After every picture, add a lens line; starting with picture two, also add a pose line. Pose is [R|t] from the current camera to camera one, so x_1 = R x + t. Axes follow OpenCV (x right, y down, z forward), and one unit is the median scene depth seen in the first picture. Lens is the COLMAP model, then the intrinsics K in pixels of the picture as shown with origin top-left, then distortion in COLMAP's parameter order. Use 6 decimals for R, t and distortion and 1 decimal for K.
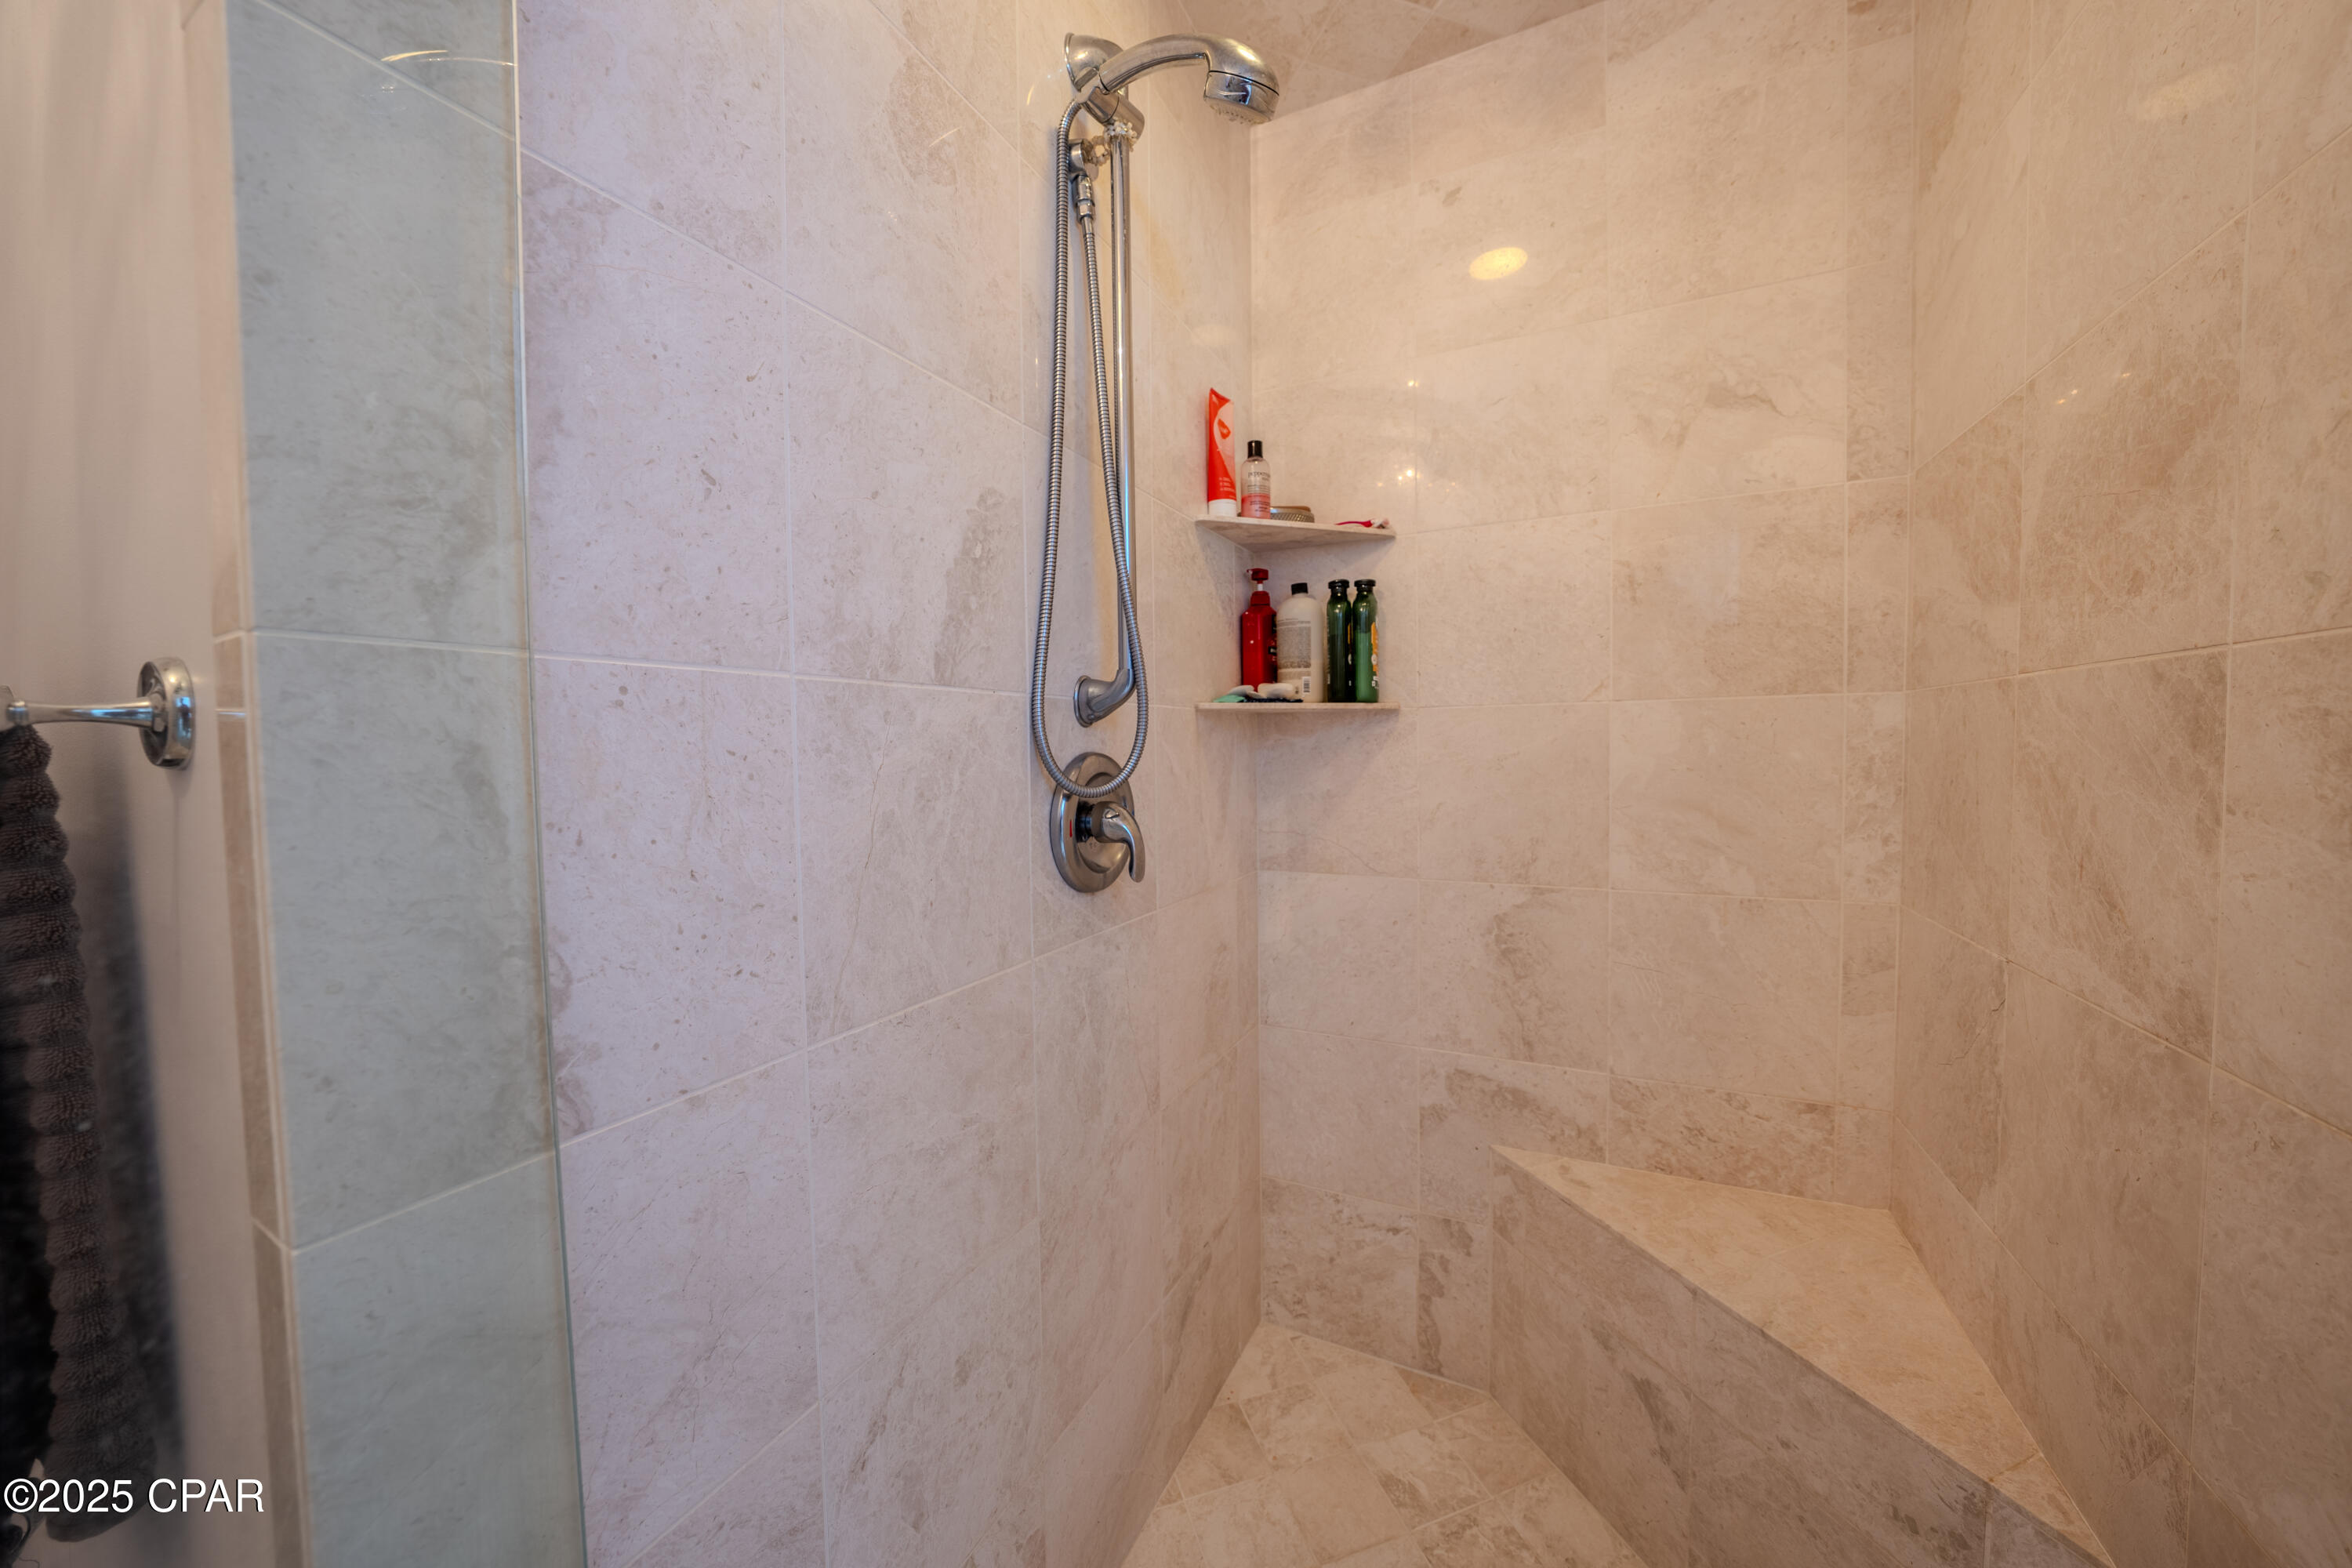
lens RADIAL K [[813.8, 0, 1180.3], [0, 813.8, 776.8], [0, 0, 1]] dist [-0.031563, 0.007458]
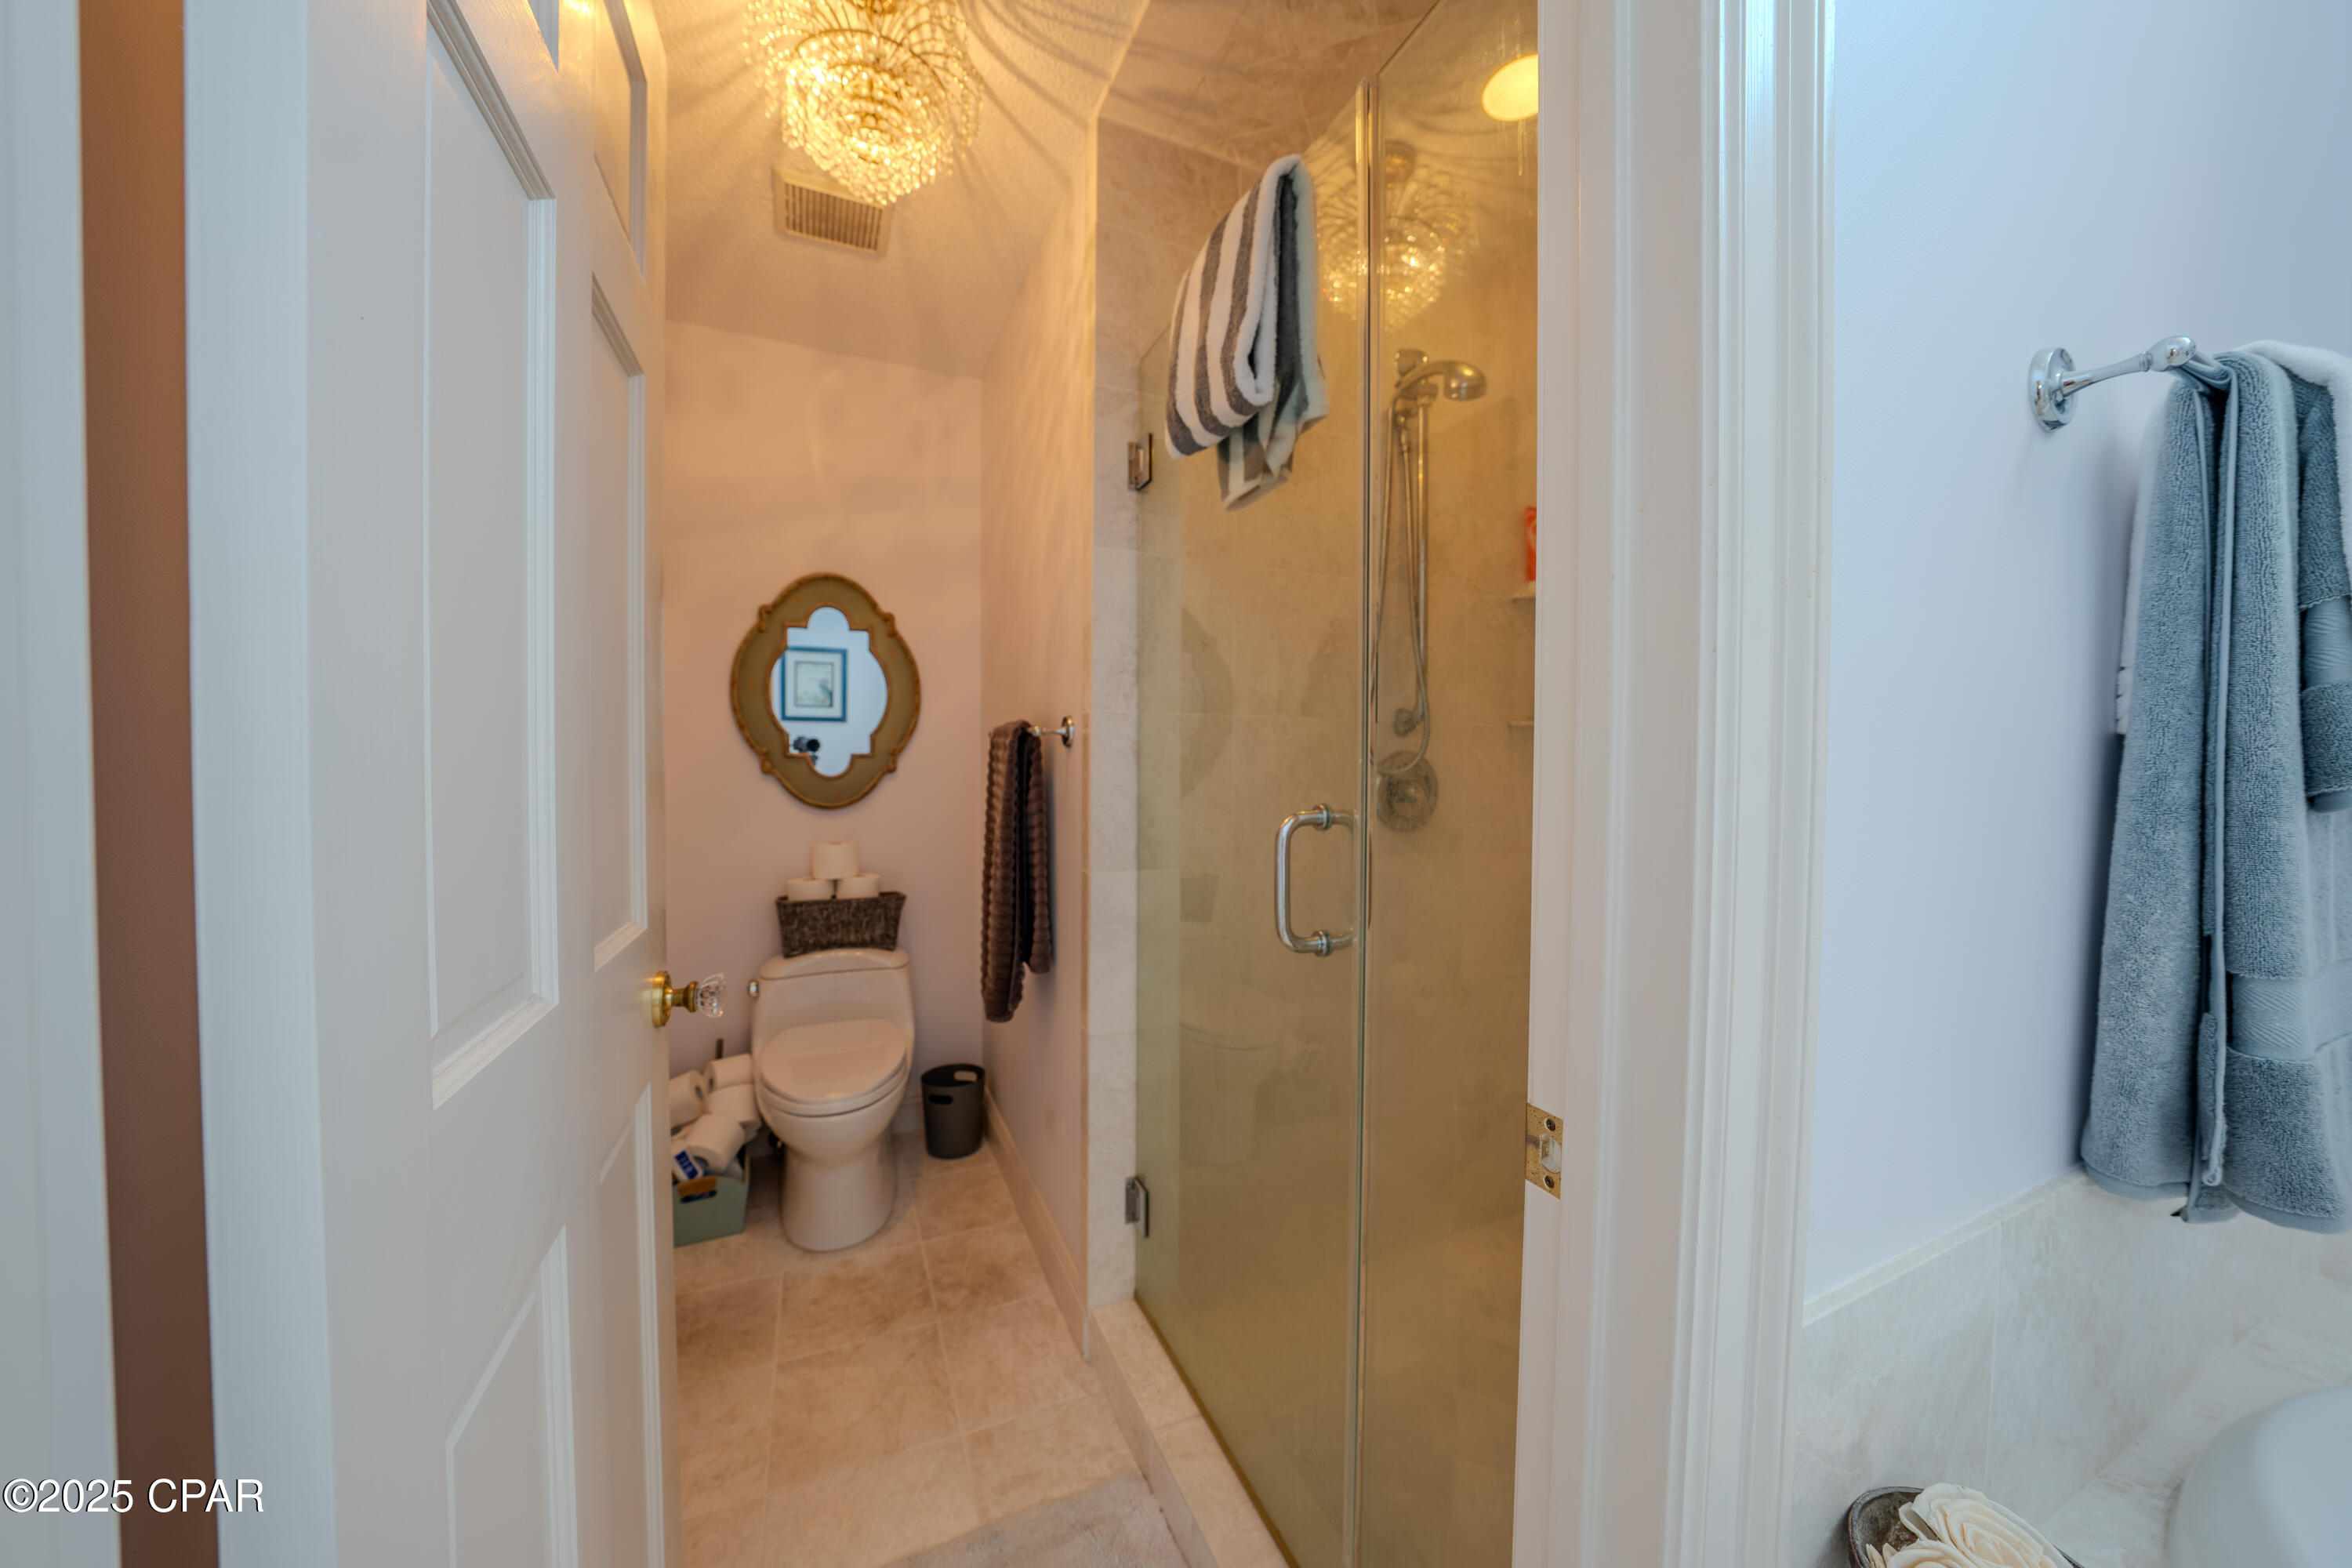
lens RADIAL K [[777.4, 0, 1176.0], [0, 777.4, 784.0], [0, 0, 1]] dist [-0.029892, 0.000019]
pose [[0.768810, 0.041481, -0.638130, 0.629195], [-0.042283, 0.999008, 0.013998, 0.040741], [0.638078, 0.016221, 0.769801, -0.653518]]
